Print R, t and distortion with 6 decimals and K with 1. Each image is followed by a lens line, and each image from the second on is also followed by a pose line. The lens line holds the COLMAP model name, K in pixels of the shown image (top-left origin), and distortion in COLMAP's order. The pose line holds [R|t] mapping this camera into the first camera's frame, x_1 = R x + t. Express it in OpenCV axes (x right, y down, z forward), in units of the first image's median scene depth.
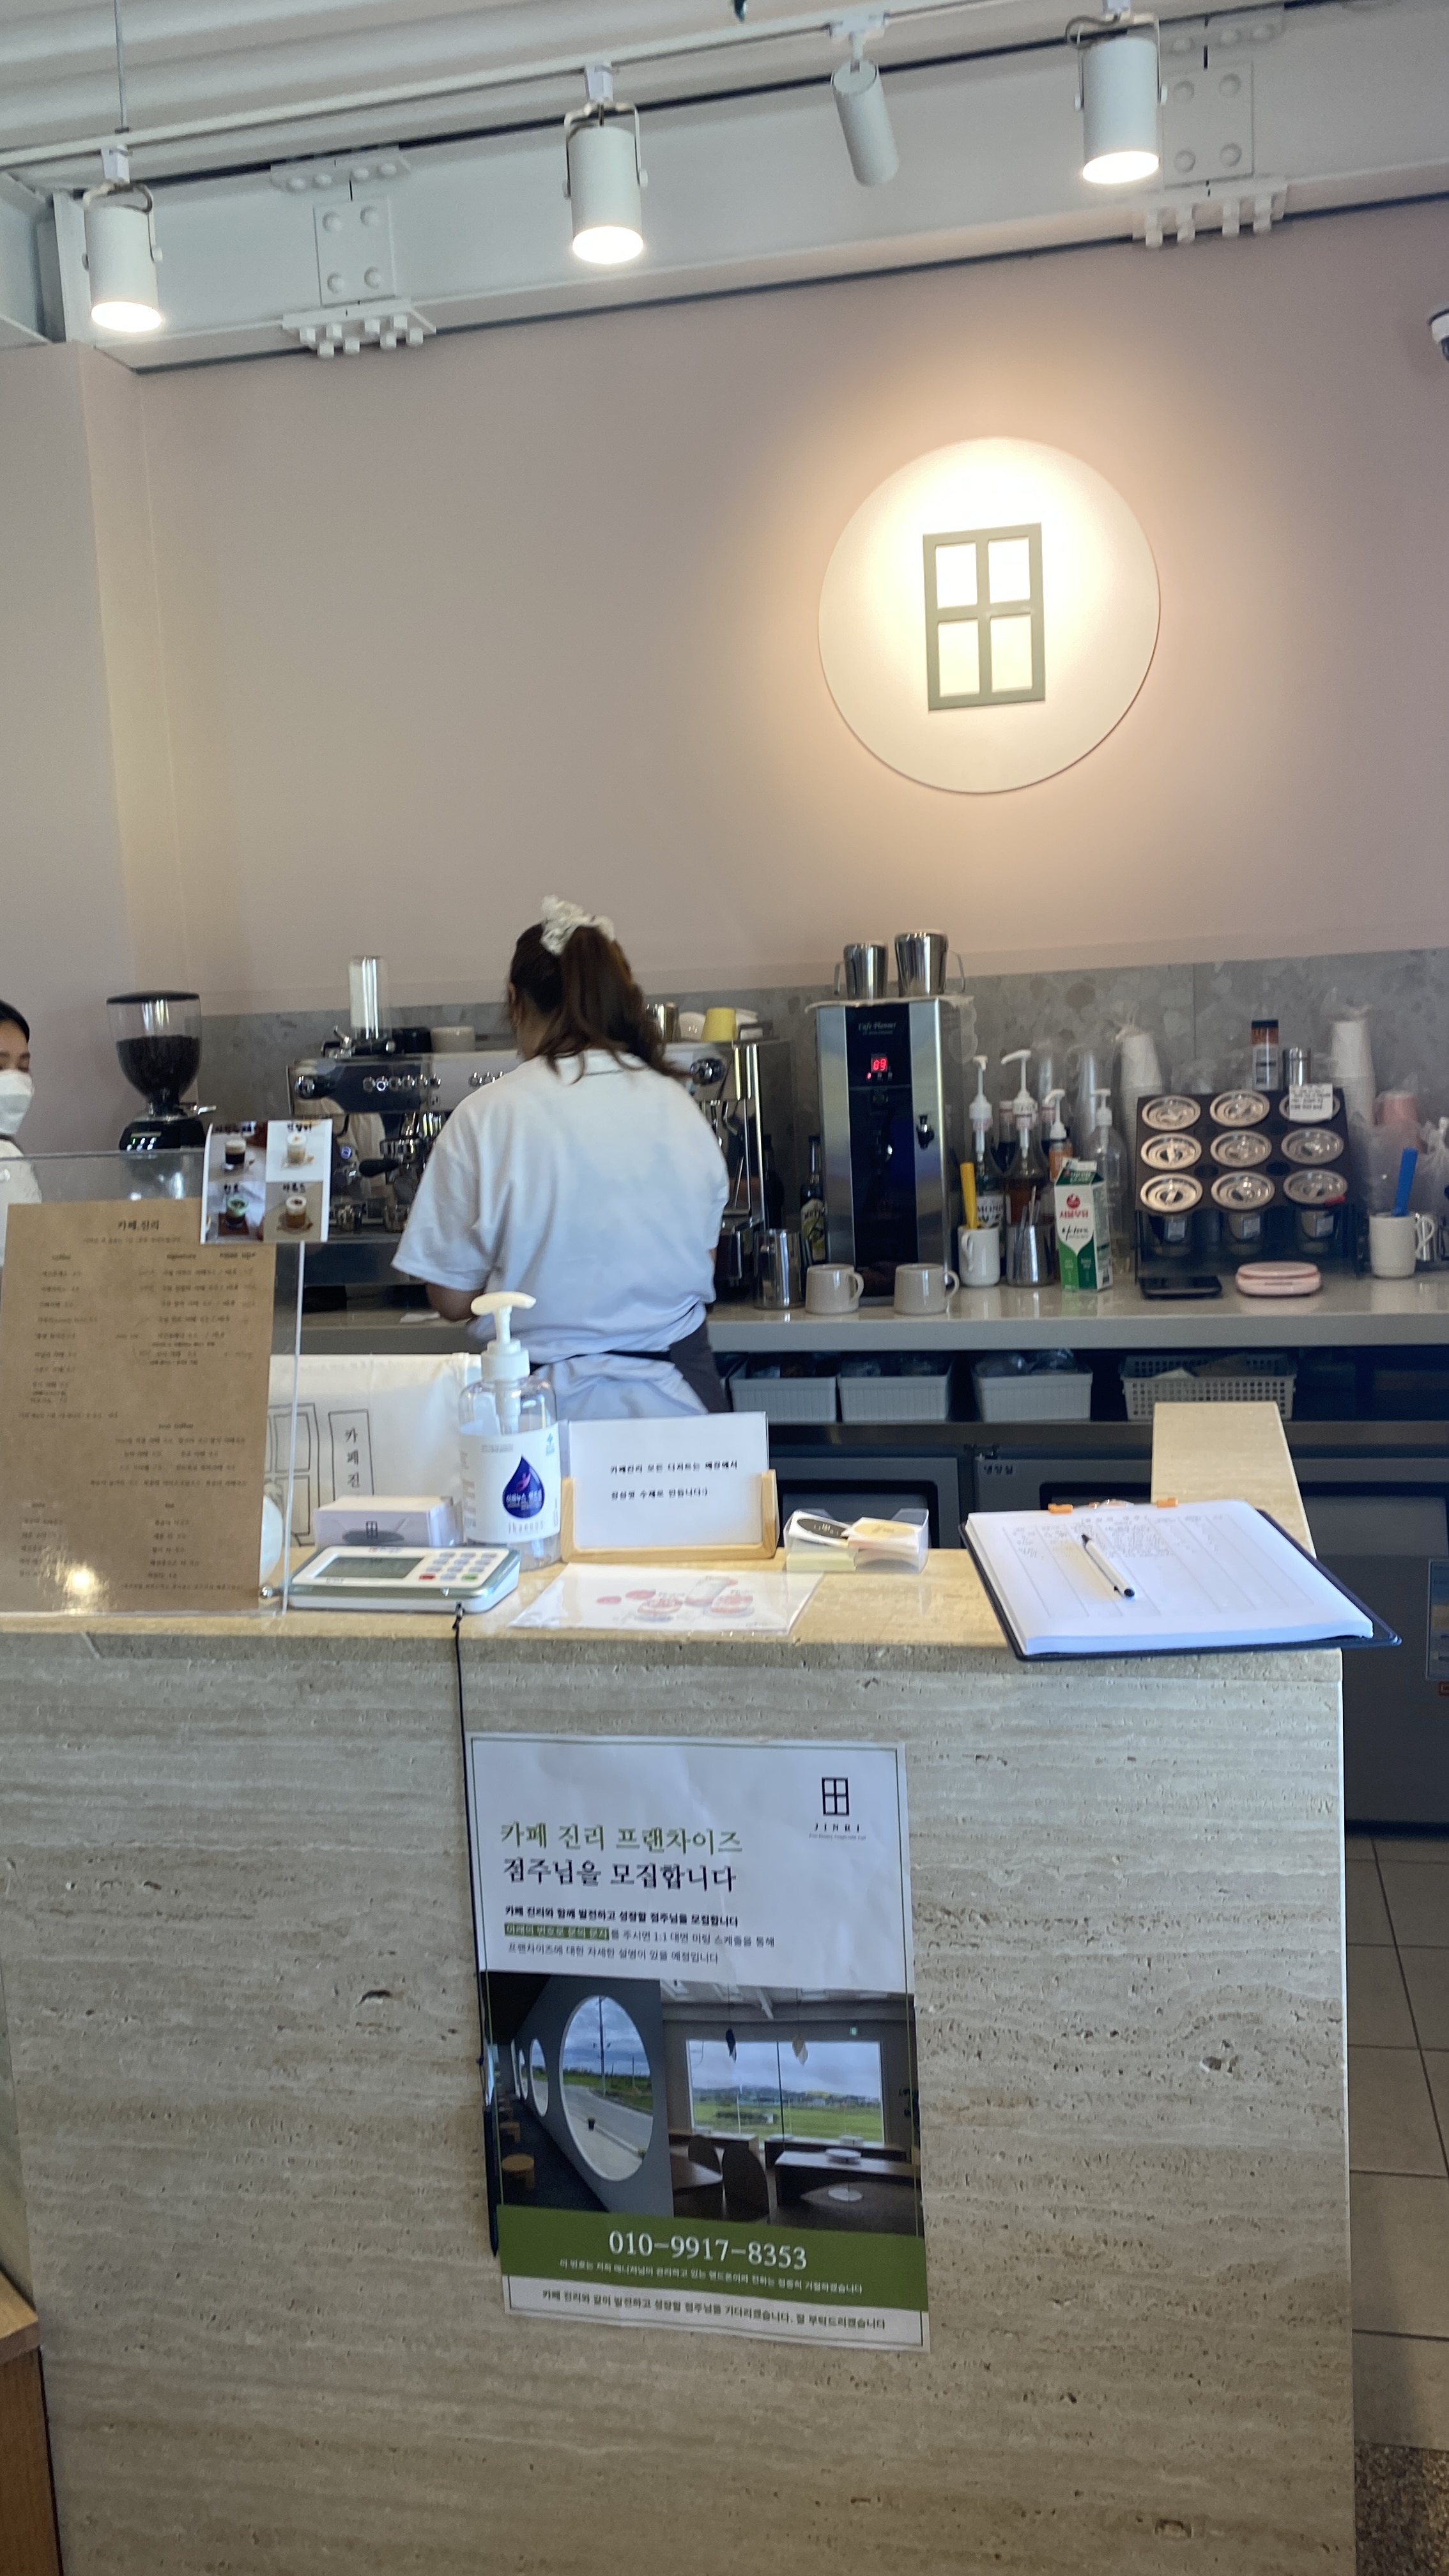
lens RADIAL K [[2025.0, 0, 739.2], [0, 2025.0, 1279.8], [0, 0, 1]] dist [0.053812, -0.034211]
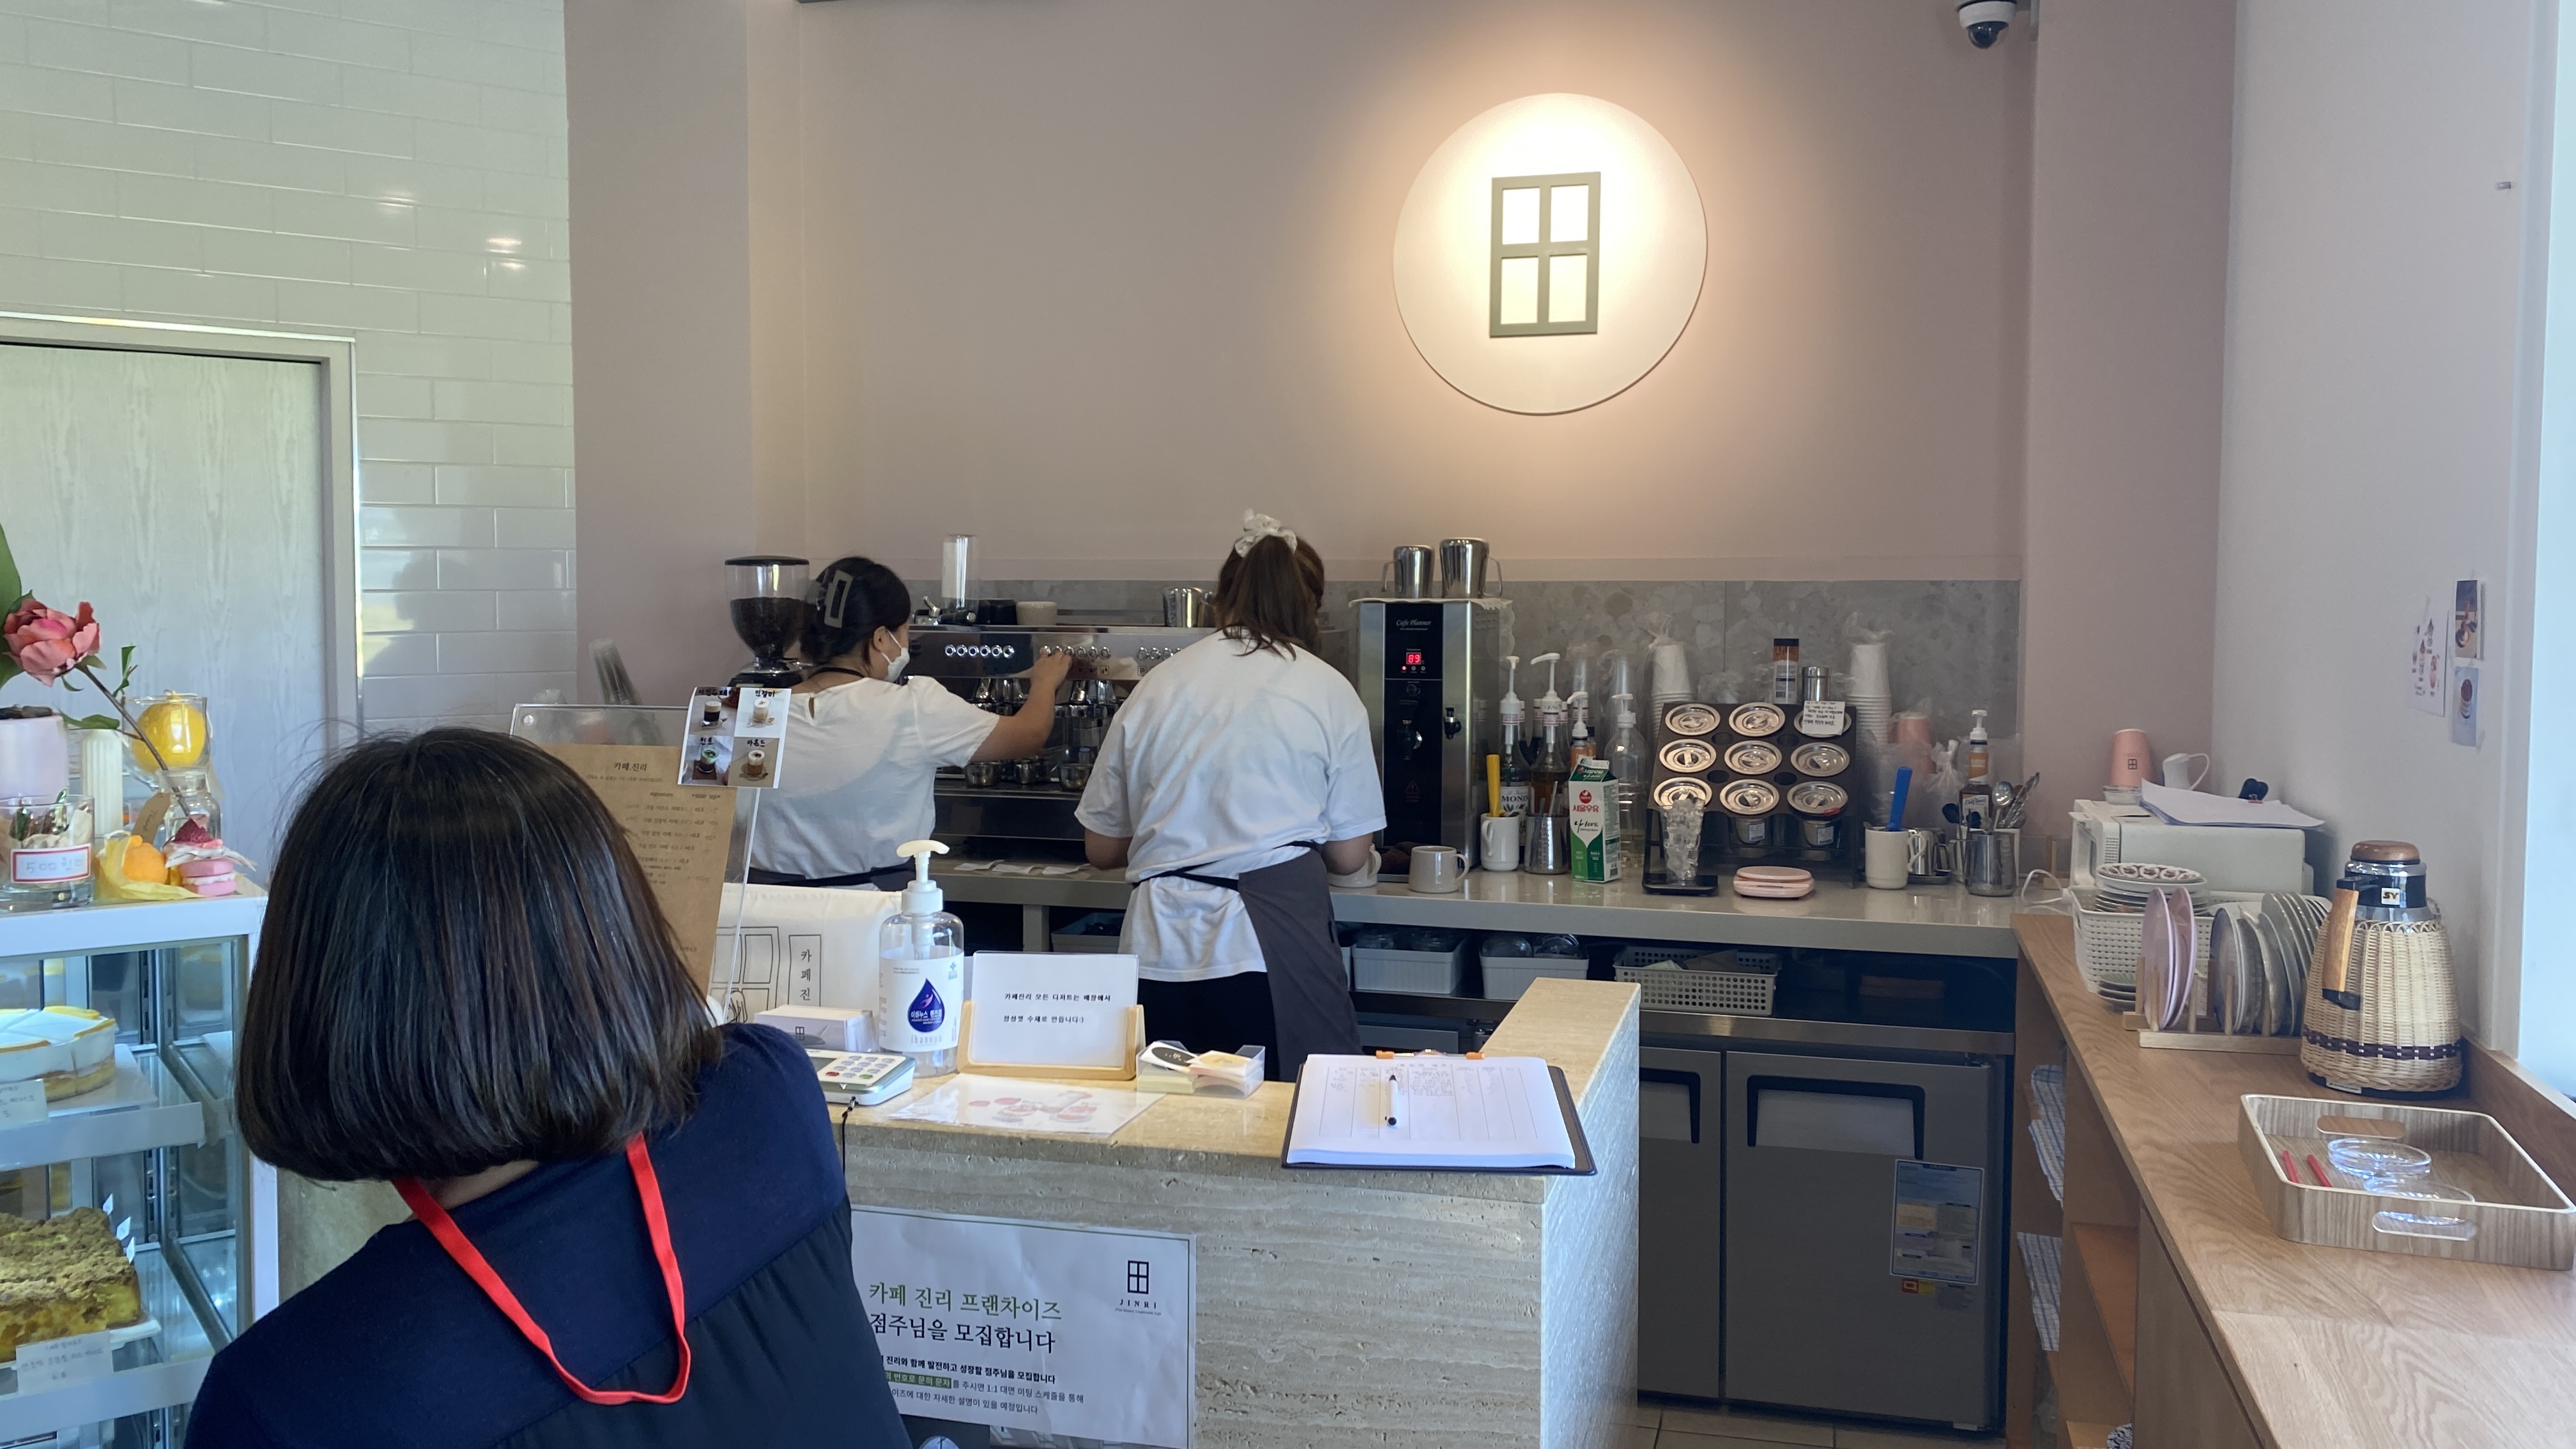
lens RADIAL K [[2025.0, 0, 1272.2], [0, 2025.0, 714.5], [0, 0, 1]] dist [0.053812, -0.034211]
pose [[0.996284, 0.057780, -0.063867, 0.070072], [-0.062055, 0.995813, -0.067125, -0.000055], [0.059721, 0.070839, 0.995698, -0.080793]]
